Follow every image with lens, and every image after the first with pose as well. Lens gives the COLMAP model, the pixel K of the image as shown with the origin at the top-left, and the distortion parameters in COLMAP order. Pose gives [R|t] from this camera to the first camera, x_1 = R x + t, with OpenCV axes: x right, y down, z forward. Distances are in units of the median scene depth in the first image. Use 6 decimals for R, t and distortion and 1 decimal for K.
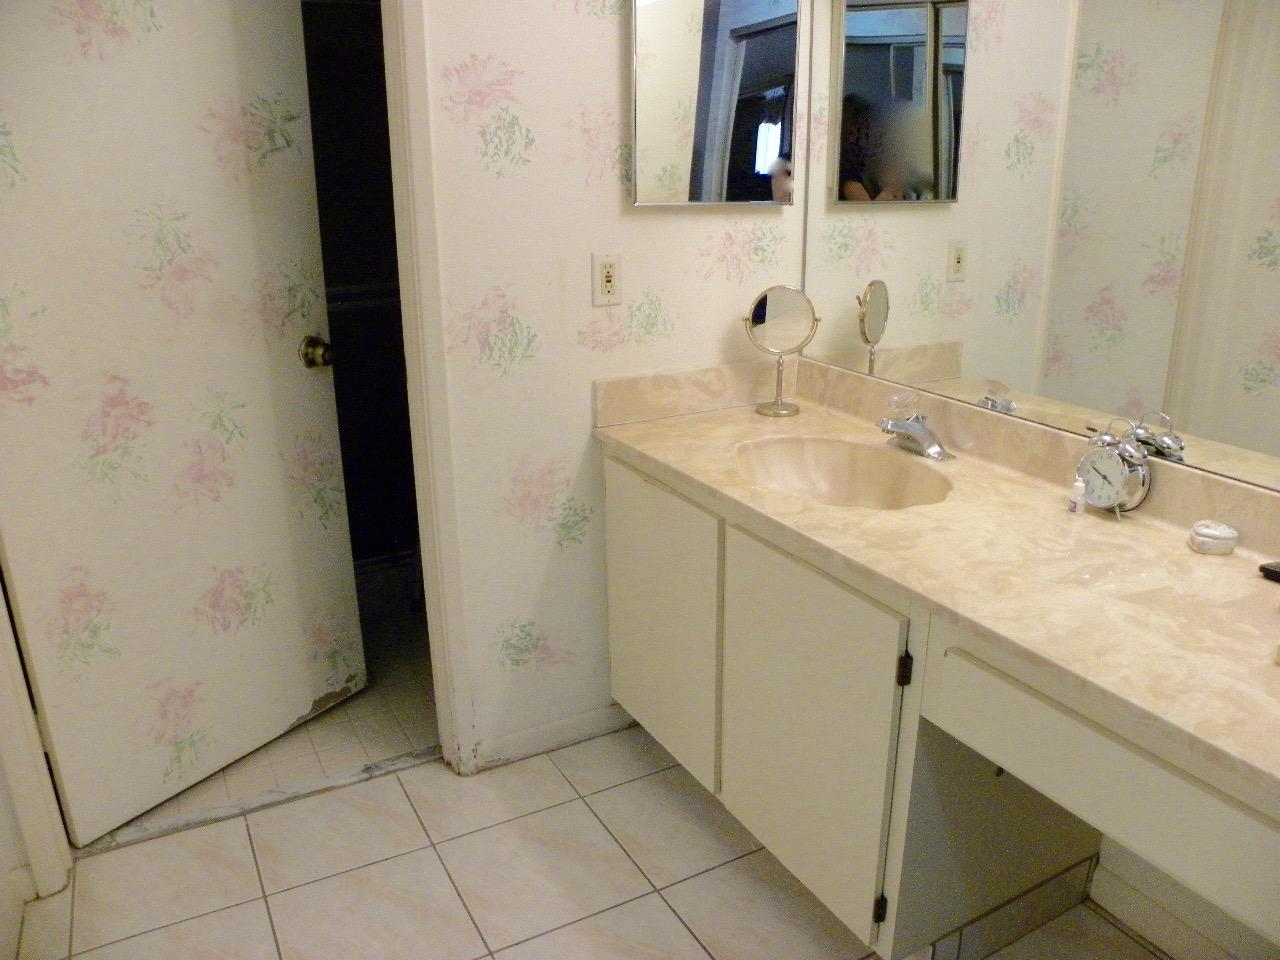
lens RADIAL K [[974.3, 0, 639.5], [0, 974.3, 466.1], [0, 0, 1]] dist [-0.106869, 0.027692]
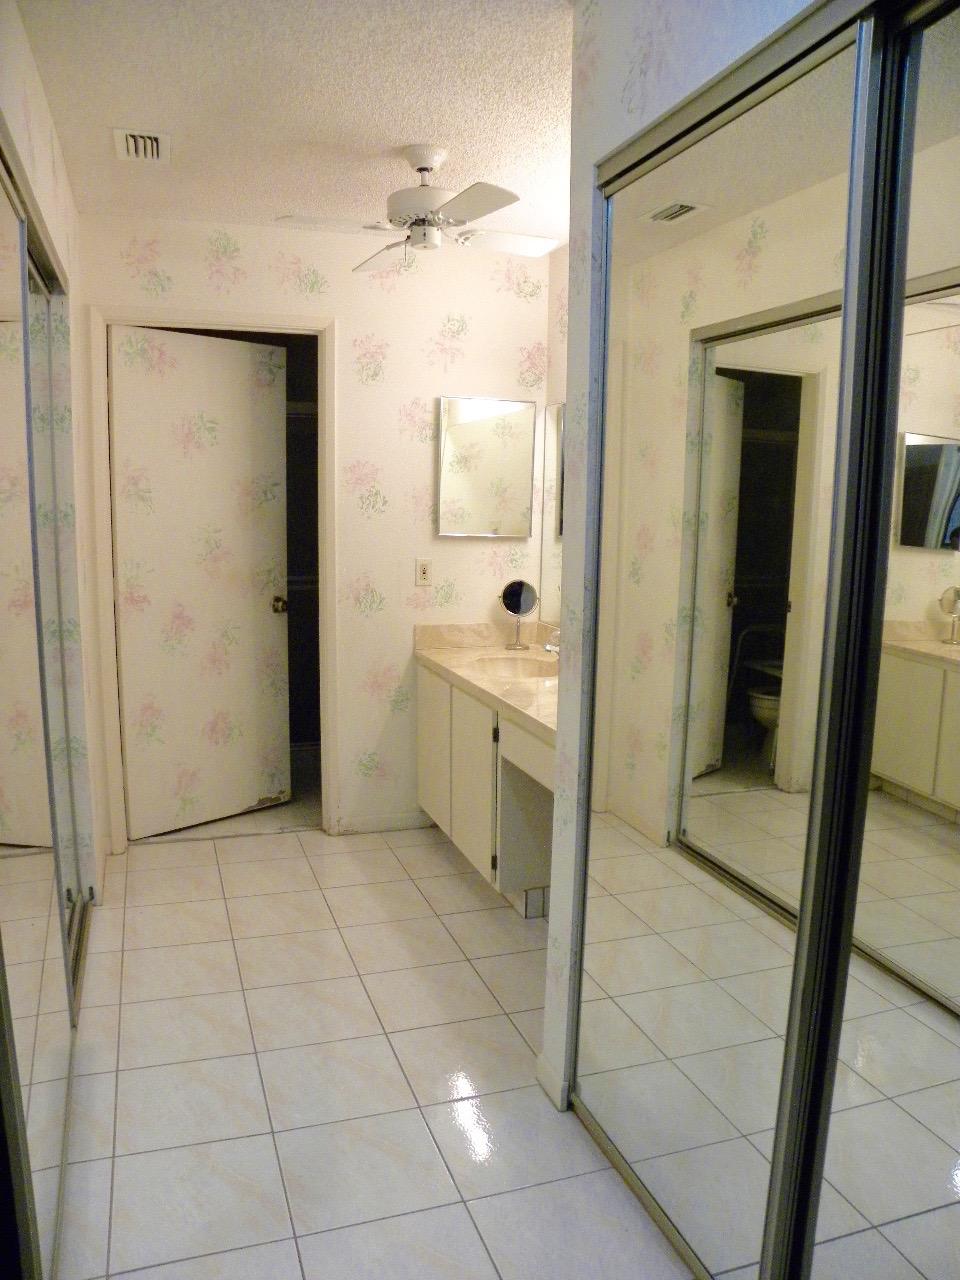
lens RADIAL K [[974.3, 0, 478.1], [0, 974.3, 653.3], [0, 0, 1]] dist [-0.106869, 0.027692]
pose [[0.984528, 0.052587, -0.167152, 0.393343], [-0.076528, 0.987163, -0.140185, 0.224390], [0.157634, 0.150808, 0.975914, -0.828201]]
